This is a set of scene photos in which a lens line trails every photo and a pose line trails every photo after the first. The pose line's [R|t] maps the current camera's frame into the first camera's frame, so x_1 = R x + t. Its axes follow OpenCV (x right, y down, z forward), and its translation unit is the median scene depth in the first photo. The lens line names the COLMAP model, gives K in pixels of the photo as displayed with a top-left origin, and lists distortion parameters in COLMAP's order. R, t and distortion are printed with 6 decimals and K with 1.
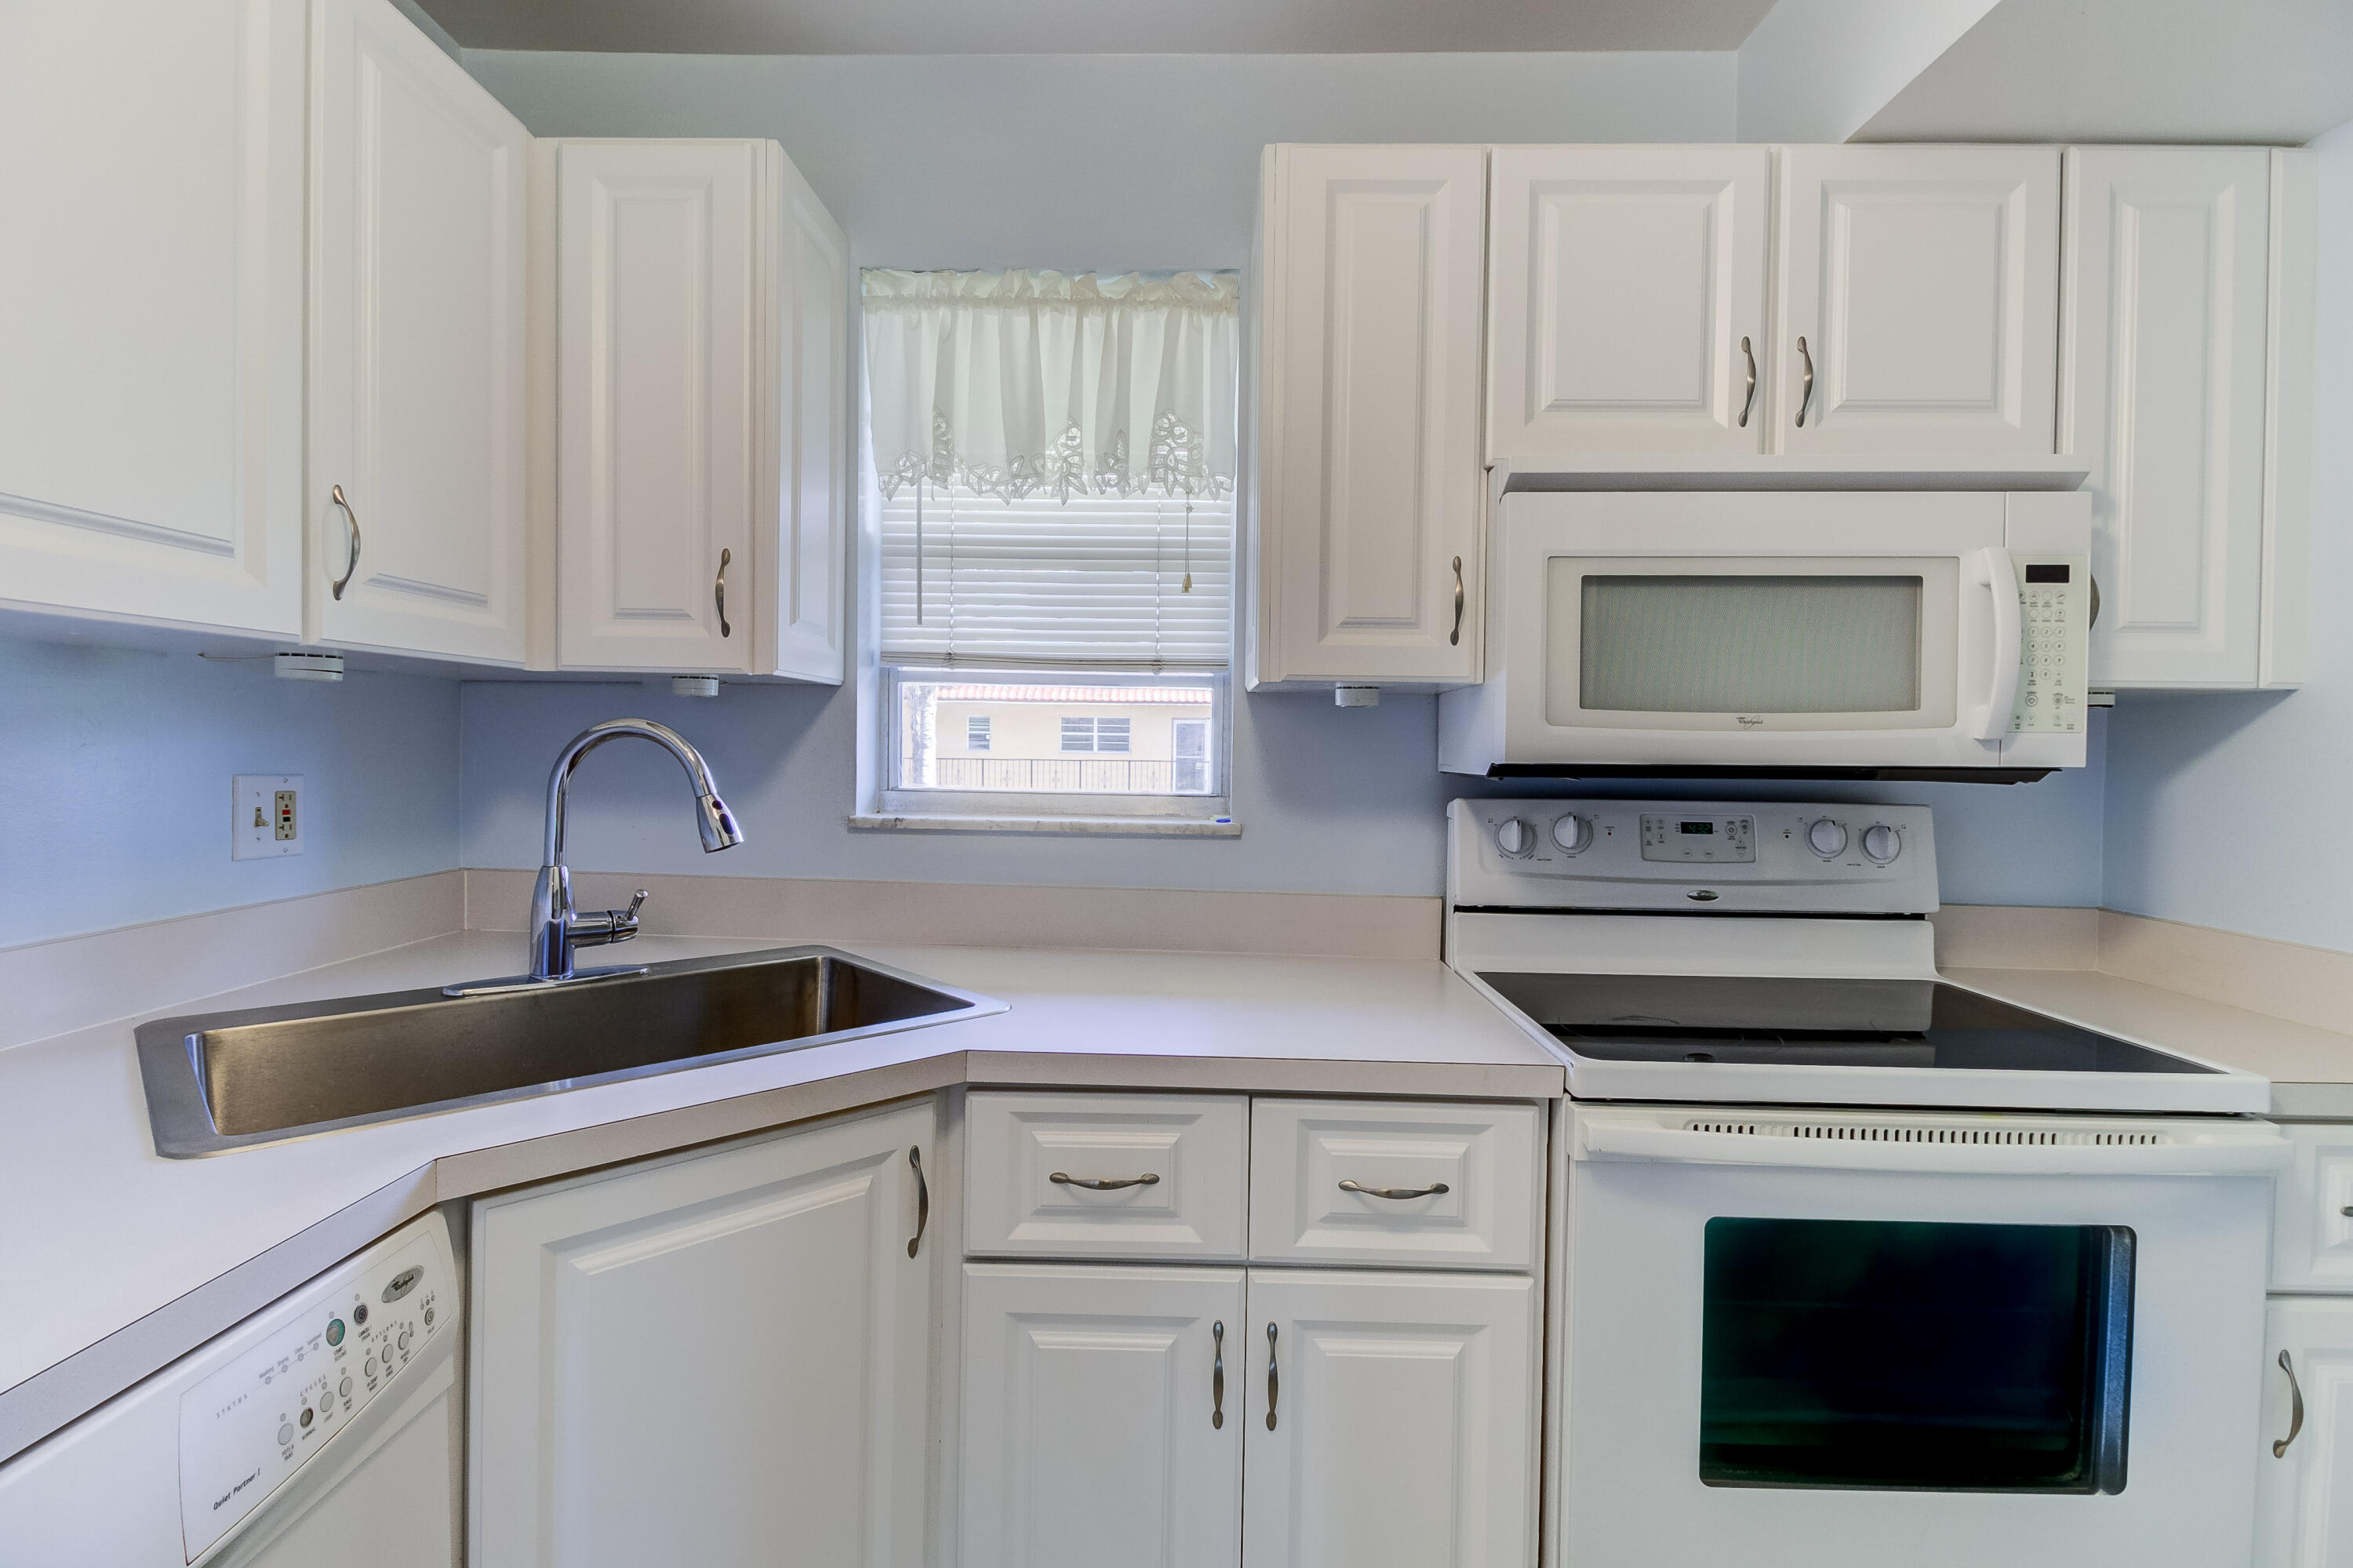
lens RADIAL K [[1113.2, 0, 1173.5], [0, 1113.2, 768.8], [0, 0, 1]] dist [0.019809, -0.016154]
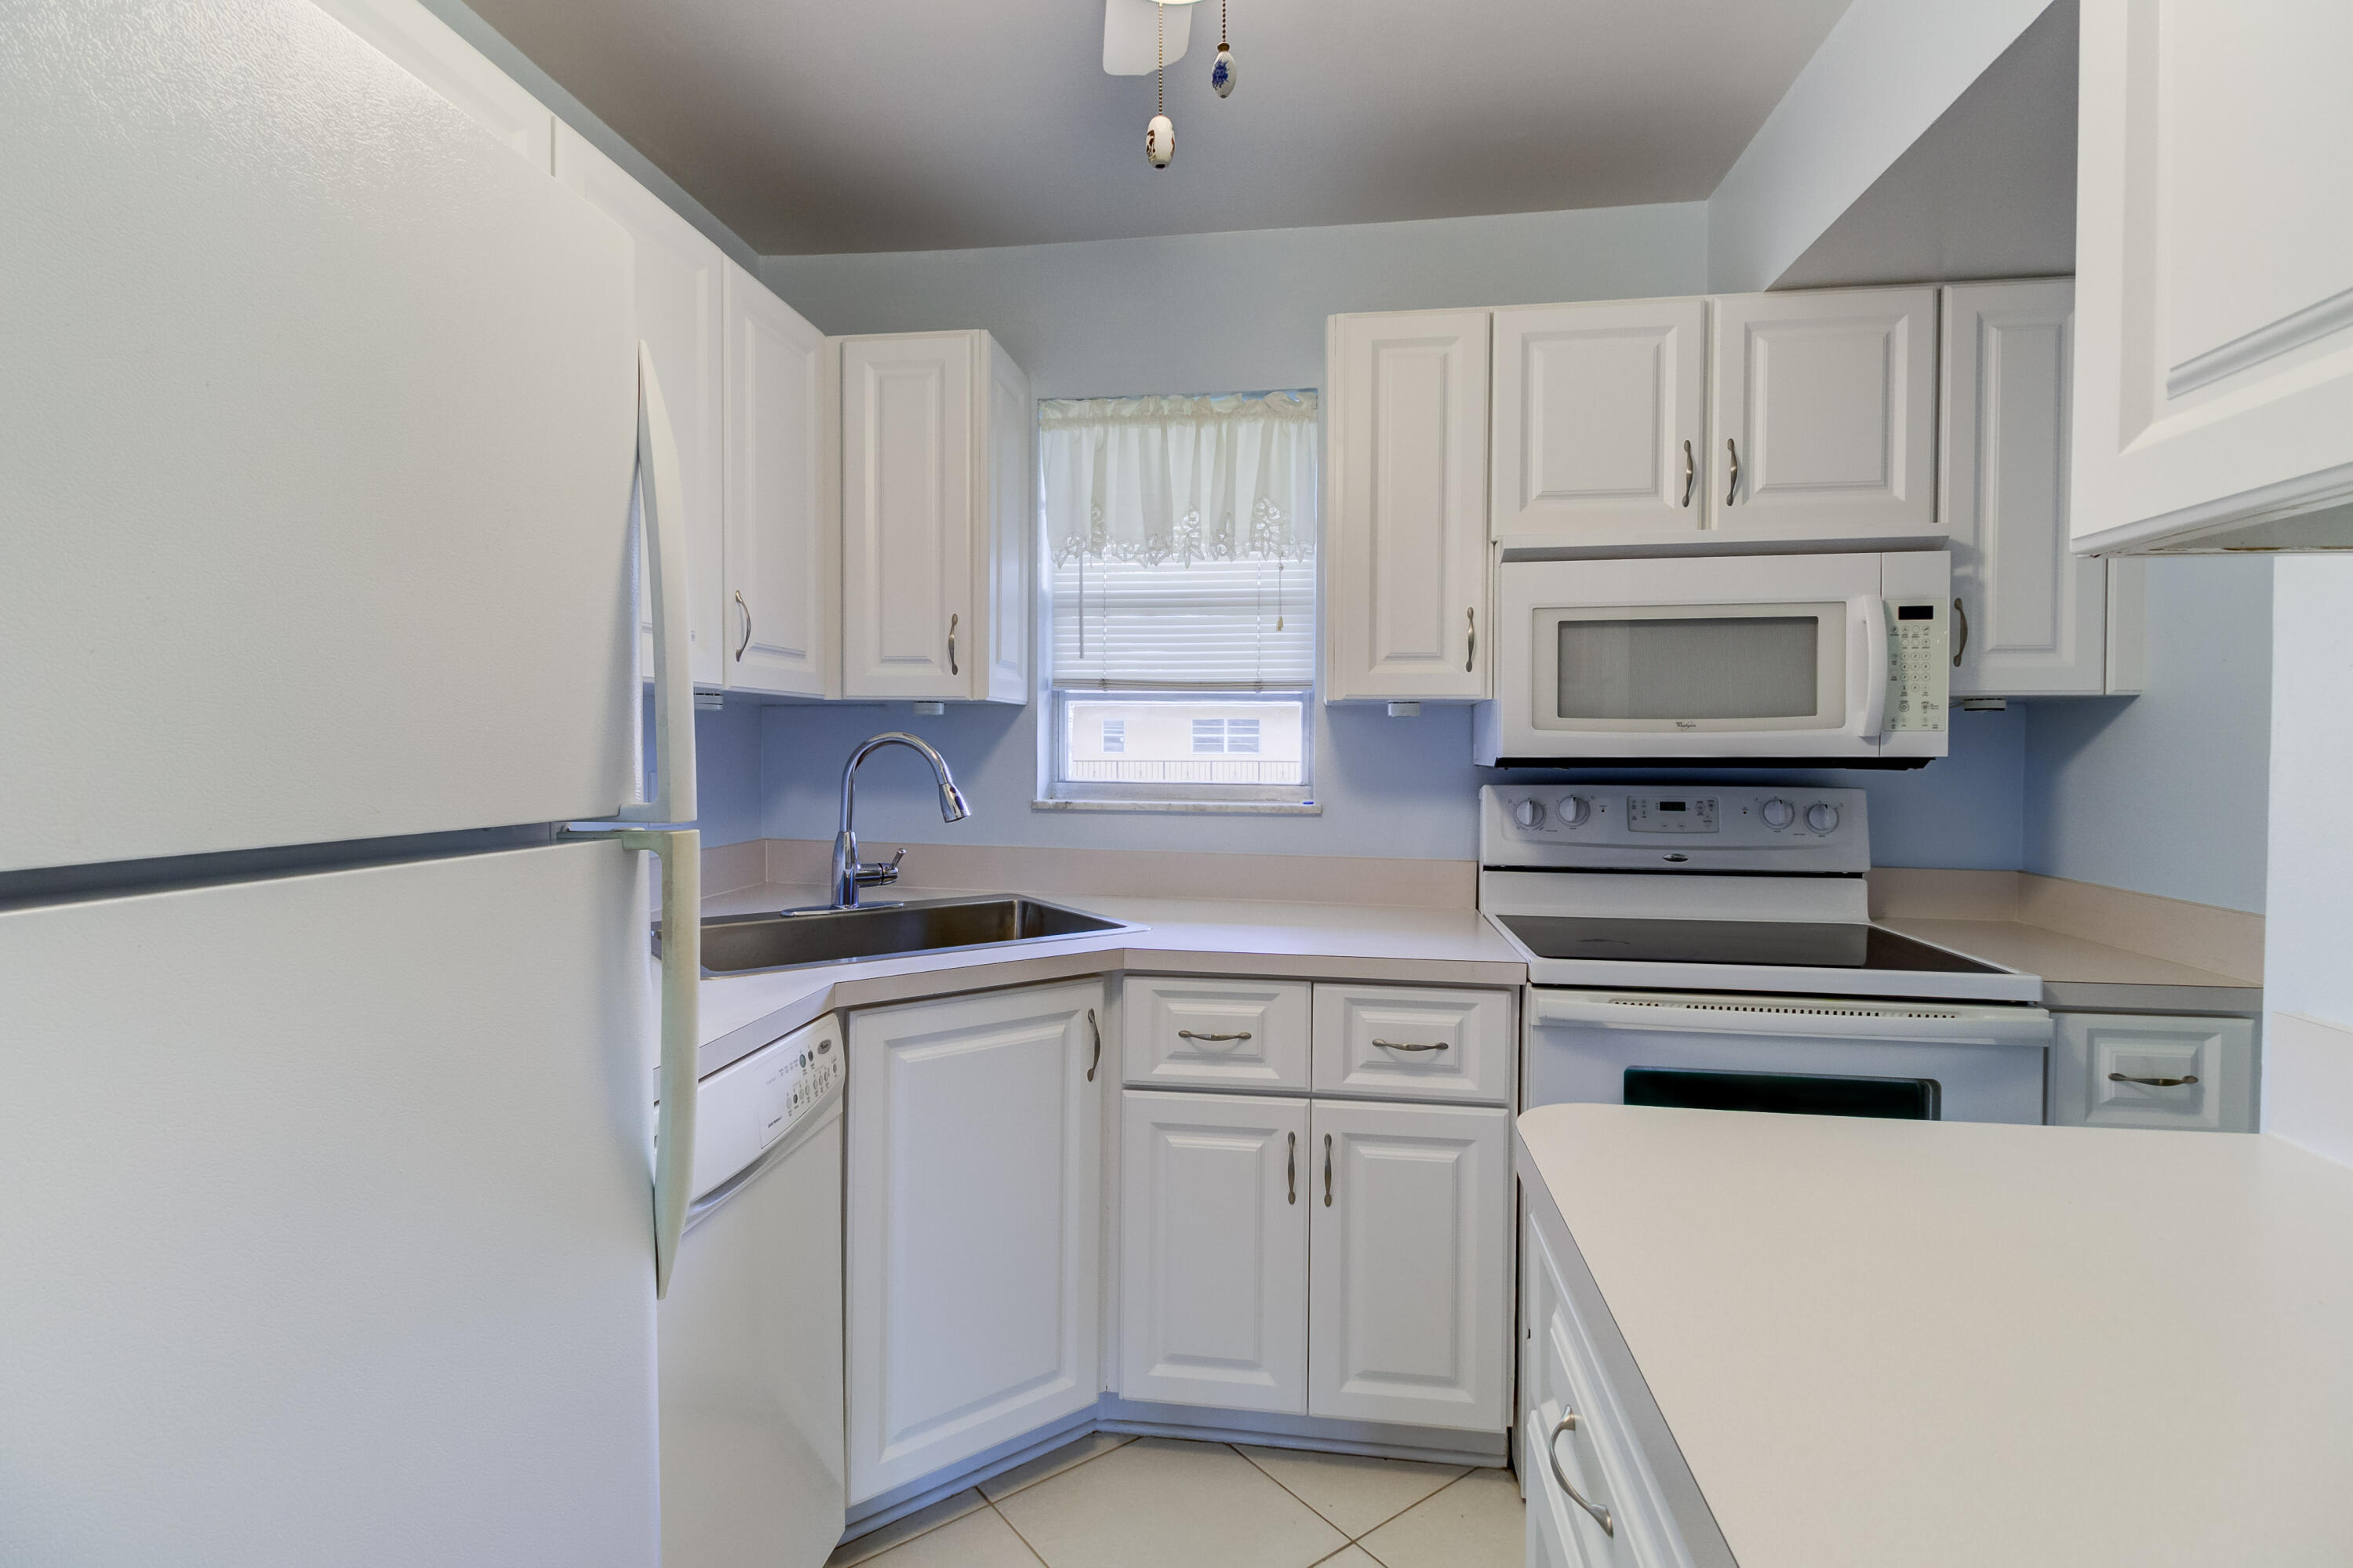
lens RADIAL K [[1113.2, 0, 1173.5], [0, 1113.2, 768.8], [0, 0, 1]] dist [0.019809, -0.016154]
pose [[0.993007, -0.006907, -0.117854, 0.051553], [0.006779, 0.999976, -0.001490, 0.008356], [0.117861, 0.000681, 0.993030, -0.411645]]
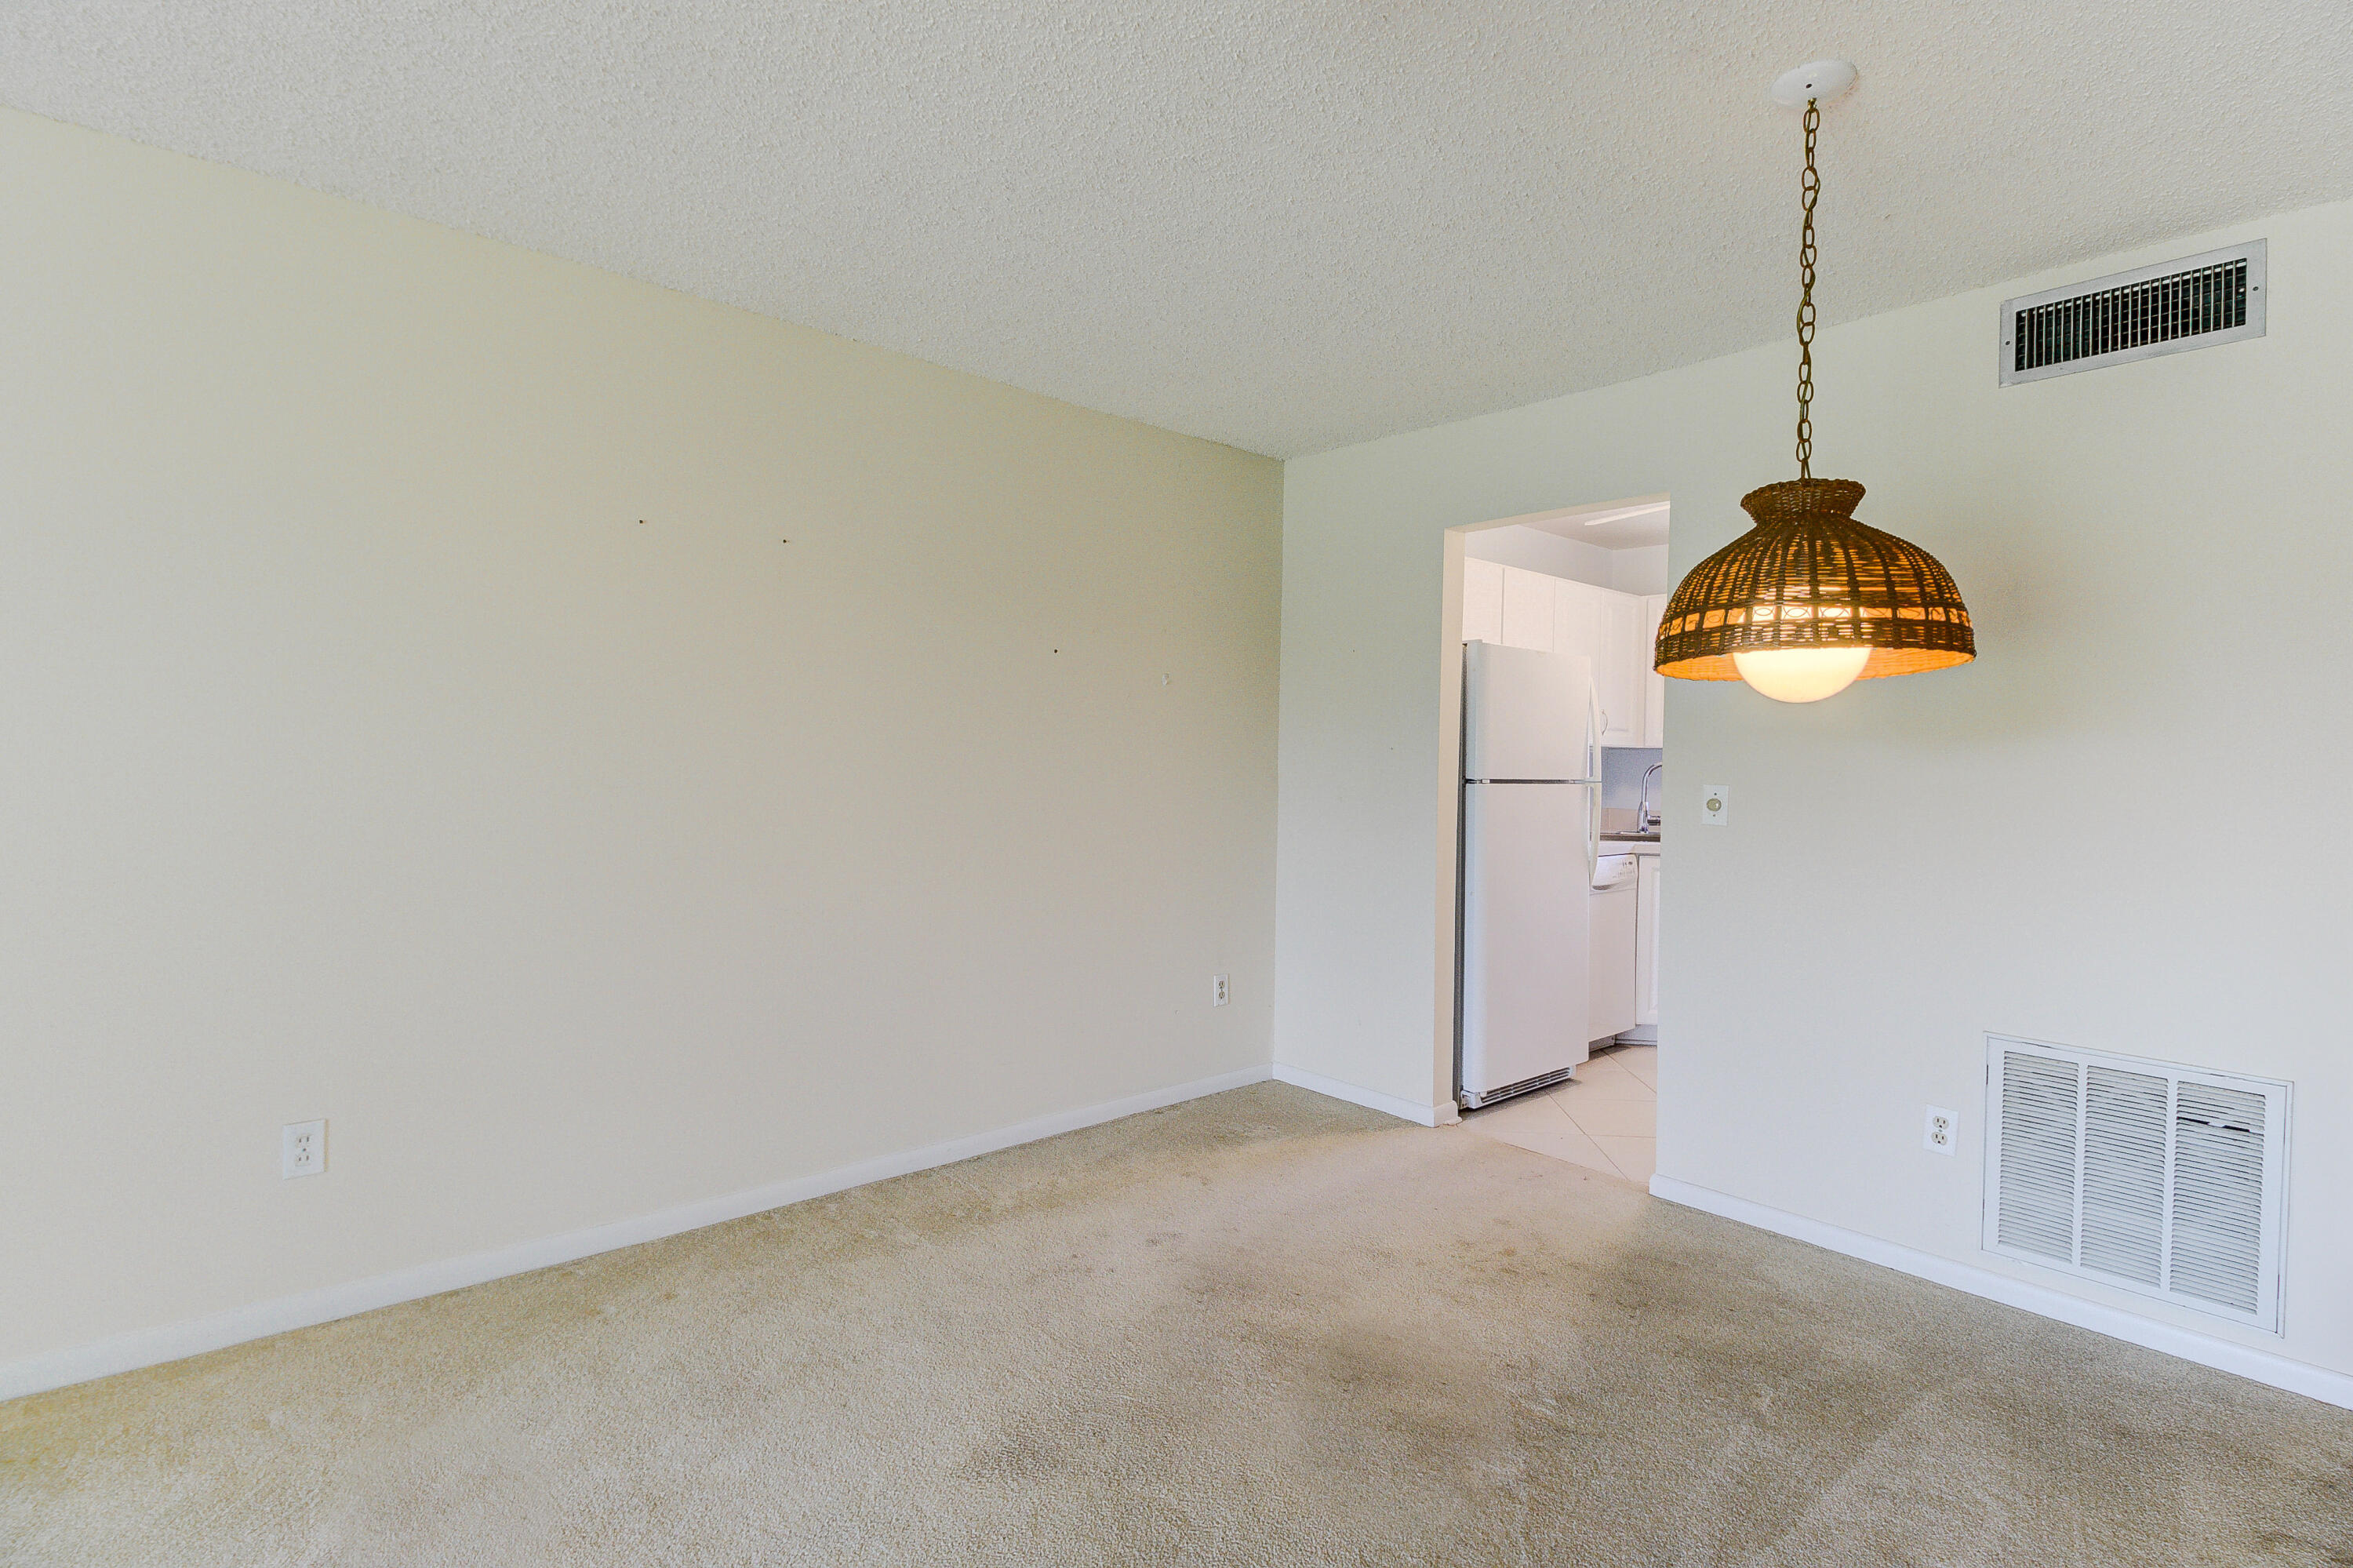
lens RADIAL K [[1113.2, 0, 1173.5], [0, 1113.2, 768.8], [0, 0, 1]] dist [0.019809, -0.016154]
pose [[0.674545, 0.001433, -0.738232, 1.071635], [-0.020555, 0.999647, -0.016841, 0.071742], [0.737948, 0.026535, 0.674336, -2.524915]]
